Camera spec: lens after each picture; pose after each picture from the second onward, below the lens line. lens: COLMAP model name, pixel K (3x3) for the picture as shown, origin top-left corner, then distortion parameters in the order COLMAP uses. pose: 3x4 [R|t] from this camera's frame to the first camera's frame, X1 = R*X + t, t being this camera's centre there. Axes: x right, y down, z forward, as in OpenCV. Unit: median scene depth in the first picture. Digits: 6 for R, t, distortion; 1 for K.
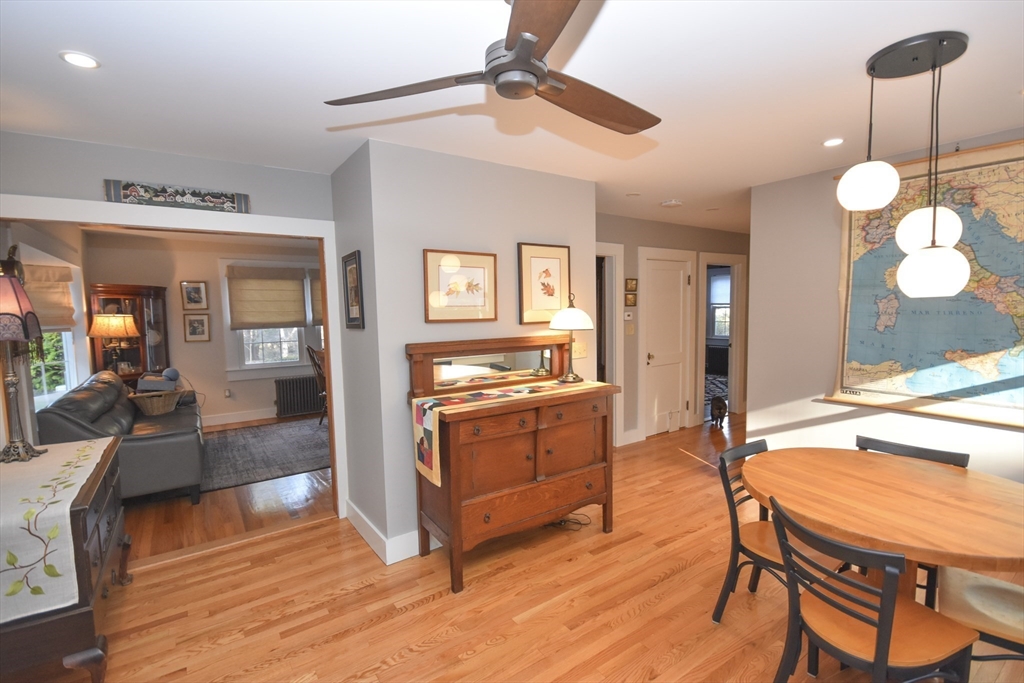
lens RADIAL K [[465.9, 0, 512.9], [0, 465.9, 346.4], [0, 0, 1]] dist [0.006410, -0.010662]
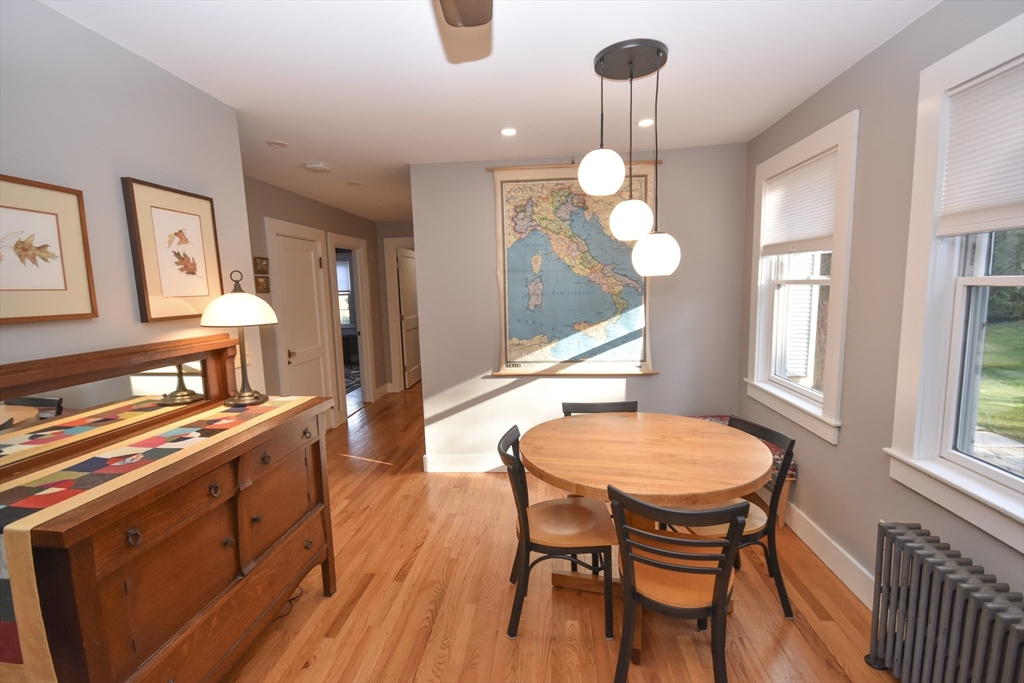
lens RADIAL K [[465.9, 0, 512.9], [0, 465.9, 346.4], [0, 0, 1]] dist [0.006410, -0.010662]
pose [[0.639225, -0.097256, 0.762845, -0.143336], [0.080616, 0.994980, 0.059299, -0.015489], [-0.764782, 0.023592, 0.643857, 0.296945]]
